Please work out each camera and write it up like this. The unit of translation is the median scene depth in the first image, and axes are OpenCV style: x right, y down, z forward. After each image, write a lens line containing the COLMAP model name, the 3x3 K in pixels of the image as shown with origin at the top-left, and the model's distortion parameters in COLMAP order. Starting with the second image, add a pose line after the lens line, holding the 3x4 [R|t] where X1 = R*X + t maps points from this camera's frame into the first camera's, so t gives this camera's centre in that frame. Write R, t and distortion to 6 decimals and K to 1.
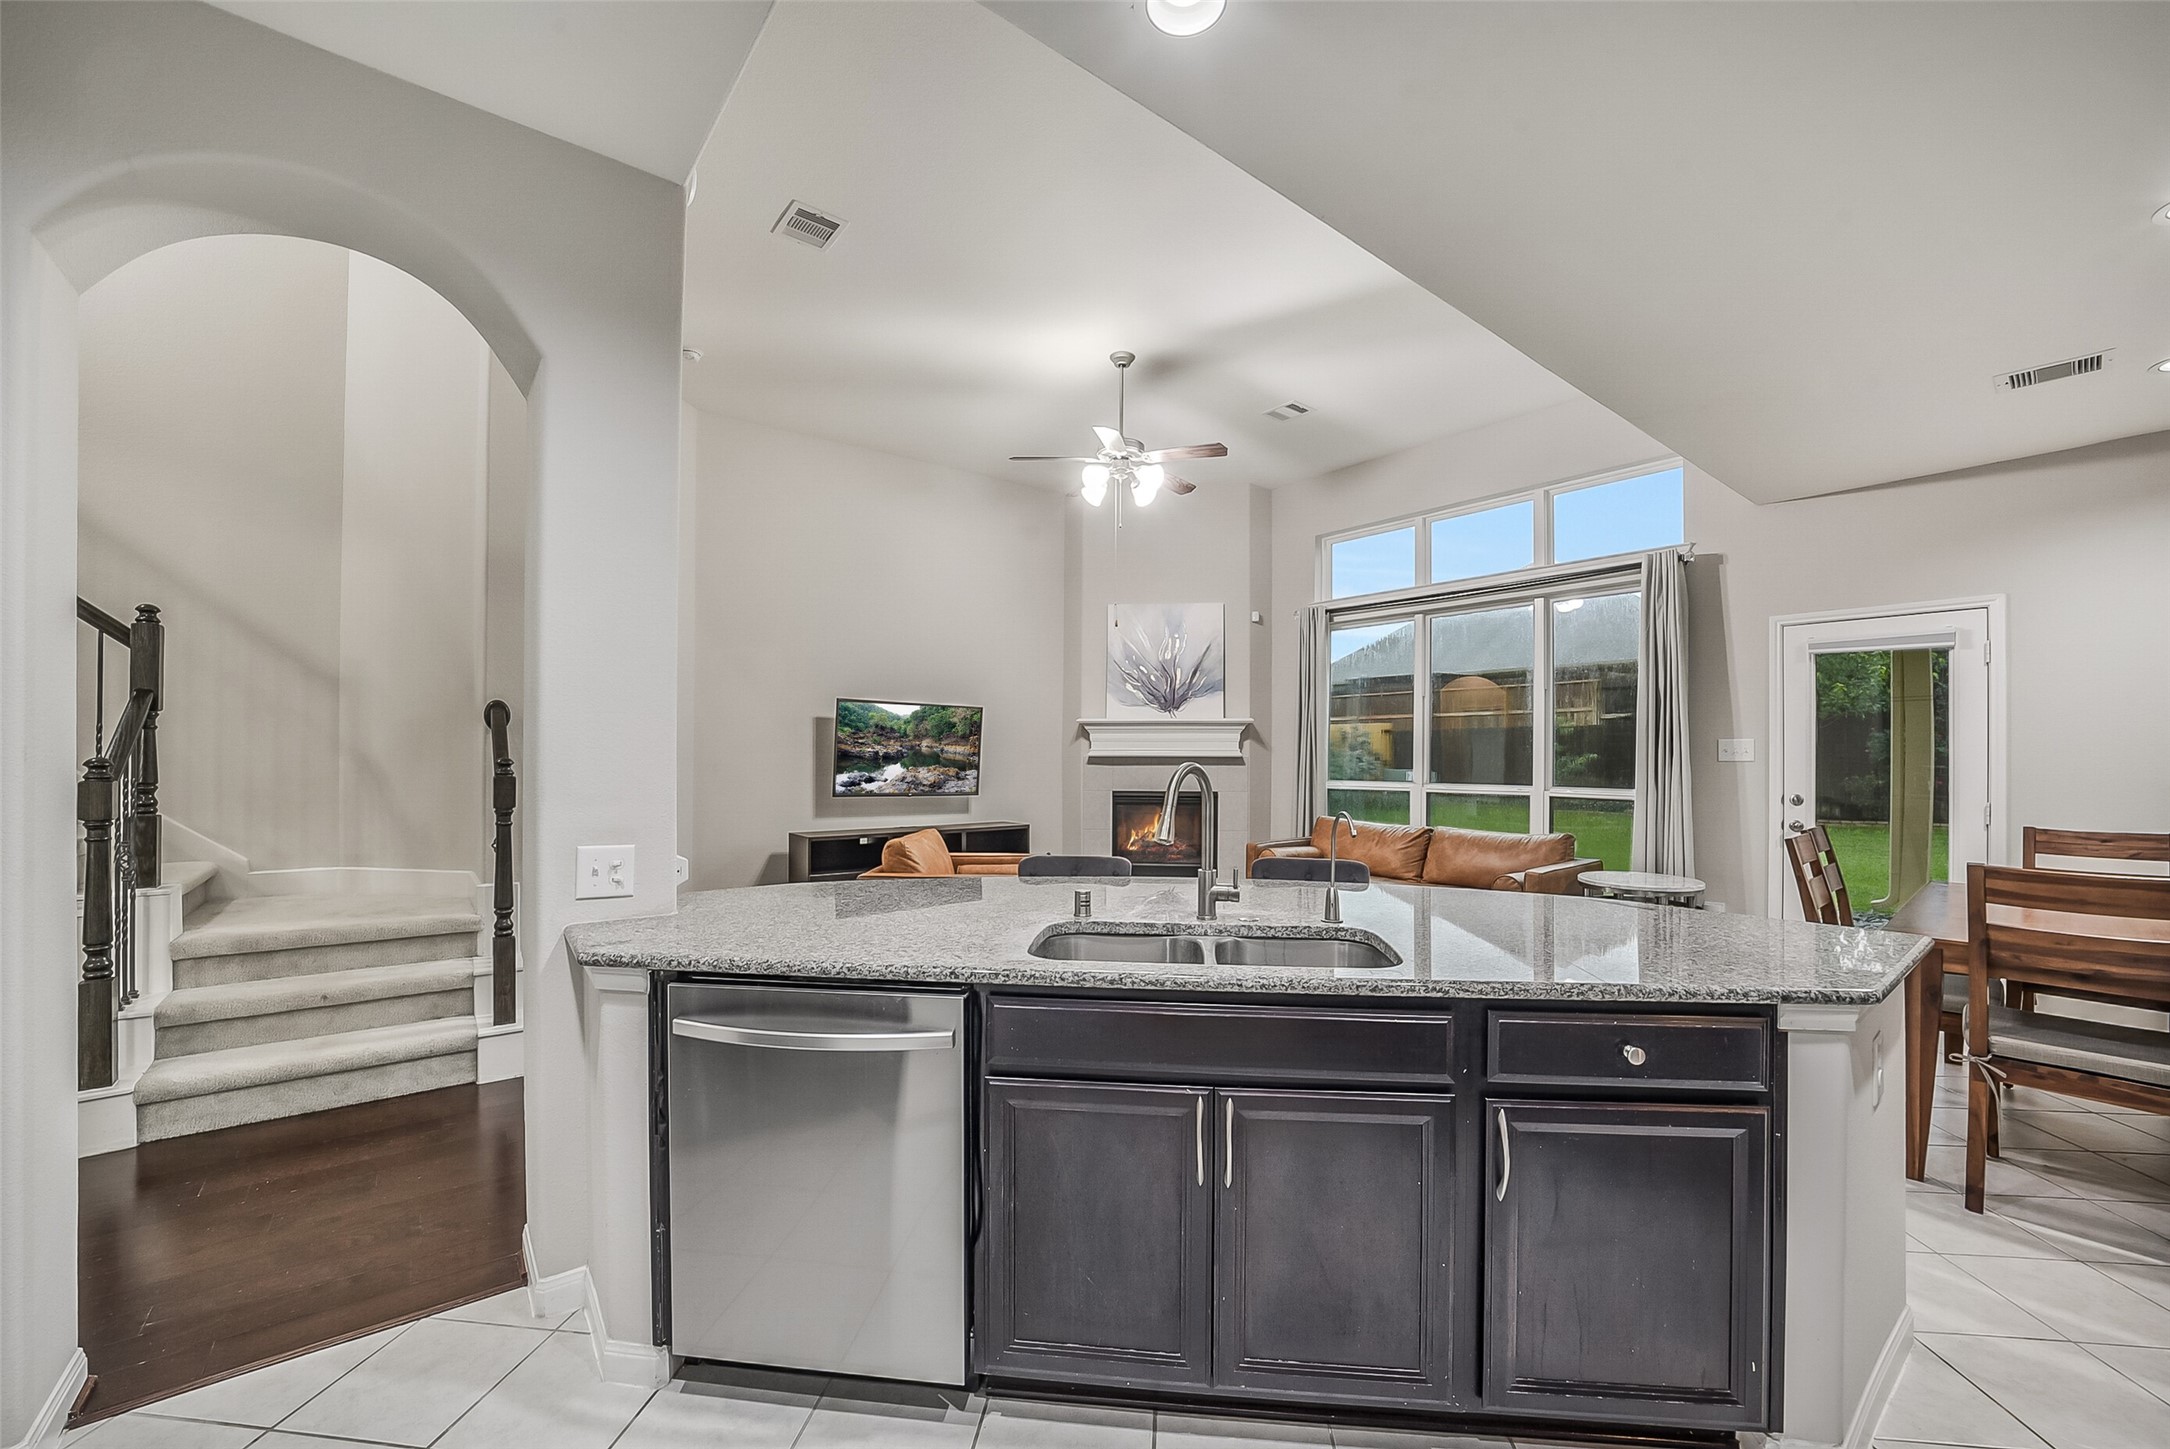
lens RADIAL K [[854.4, 0, 1078.5], [0, 854.4, 735.6], [0, 0, 1]] dist [-0.034738, 0.008939]
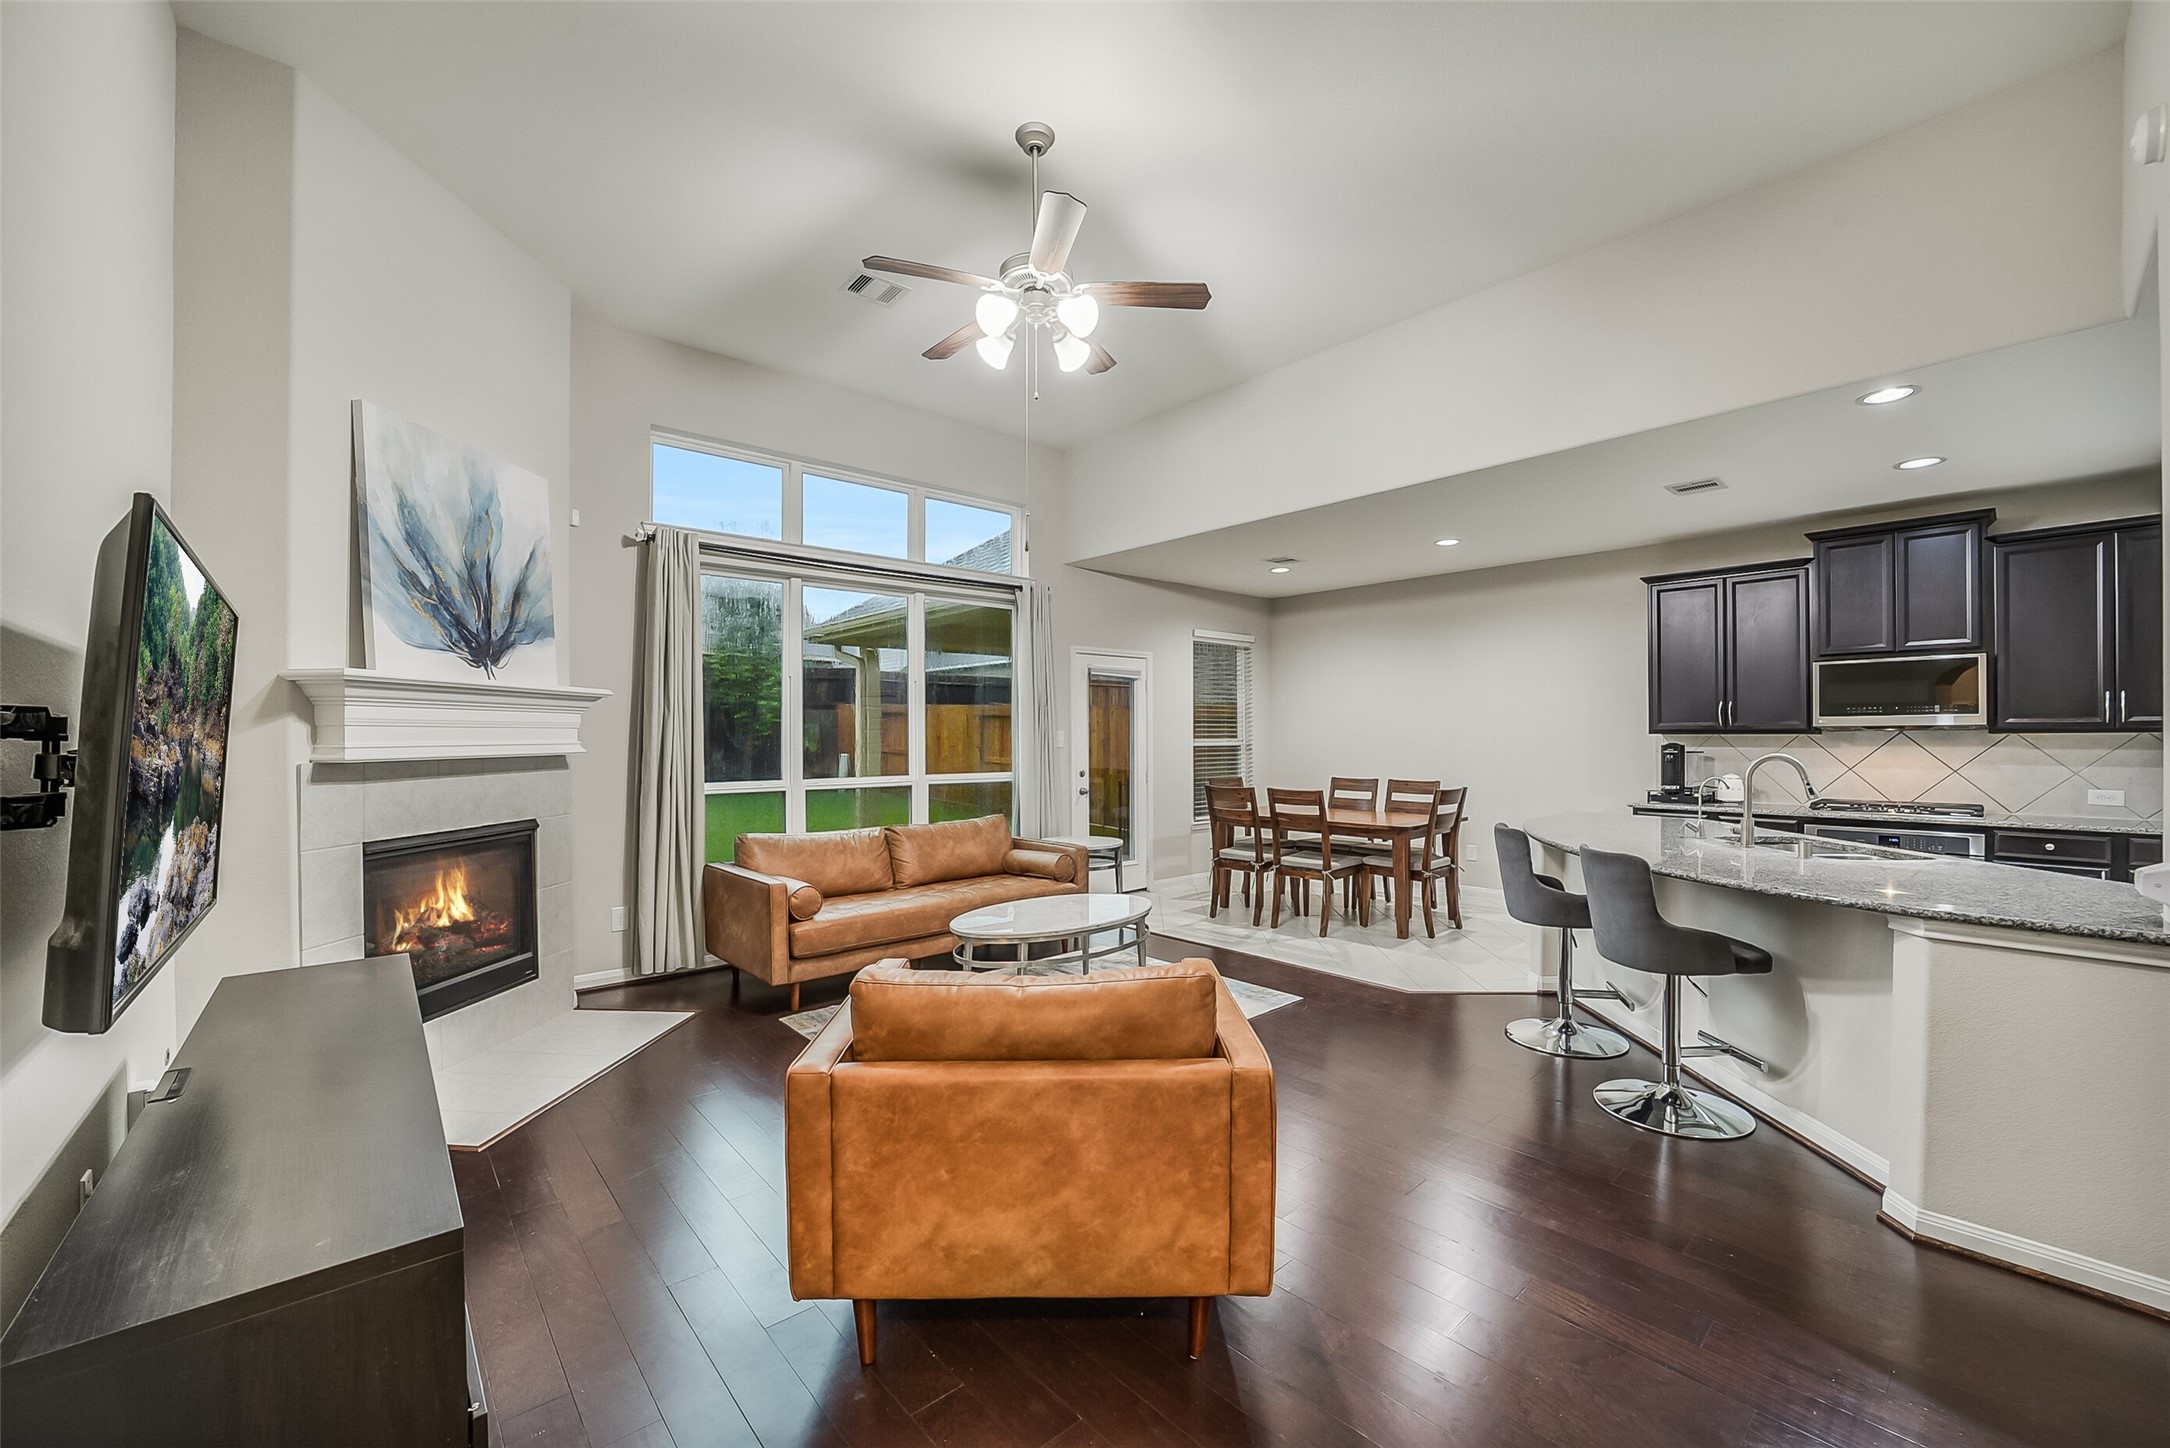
lens RADIAL K [[854.4, 0, 1078.5], [0, 854.4, 735.1], [0, 0, 1]] dist [-0.034738, 0.008939]
pose [[-0.064082, -0.001601, 0.997943, -0.444688], [-0.013028, 0.999915, 0.000768, 0.006979], [-0.997860, -0.012952, -0.064098, 0.762940]]
